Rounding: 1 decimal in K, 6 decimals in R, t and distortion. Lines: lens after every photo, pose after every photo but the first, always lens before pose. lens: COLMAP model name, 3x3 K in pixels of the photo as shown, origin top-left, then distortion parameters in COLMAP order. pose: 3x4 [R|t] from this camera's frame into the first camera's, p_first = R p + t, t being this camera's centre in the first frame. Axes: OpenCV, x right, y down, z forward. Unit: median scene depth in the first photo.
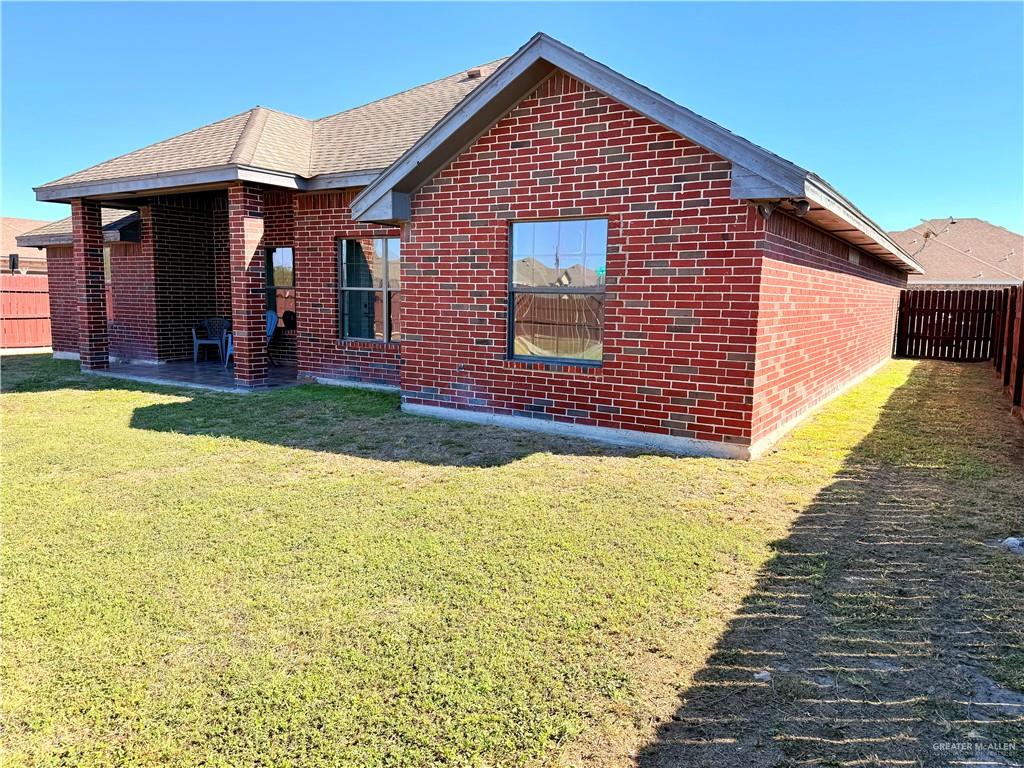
lens RADIAL K [[714.5, 0, 512.0], [0, 714.5, 384.0], [0, 0, 1]] dist [0.043970, -0.048815]
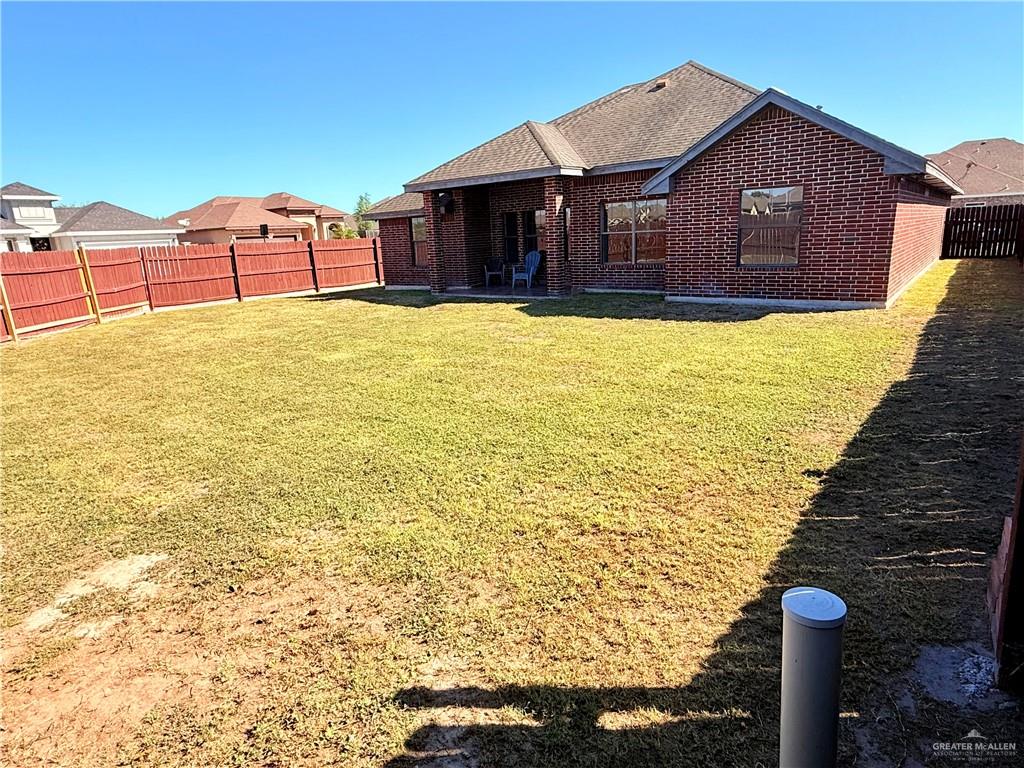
lens RADIAL K [[597.3, 0, 512.0], [0, 597.3, 384.0], [0, 0, 1]] dist [-0.002370, -0.000200]
pose [[0.993295, -0.039518, -0.108645, -0.402004], [0.052869, 0.991011, 0.122893, 0.041600], [0.102811, -0.127813, 0.986455, -0.576827]]
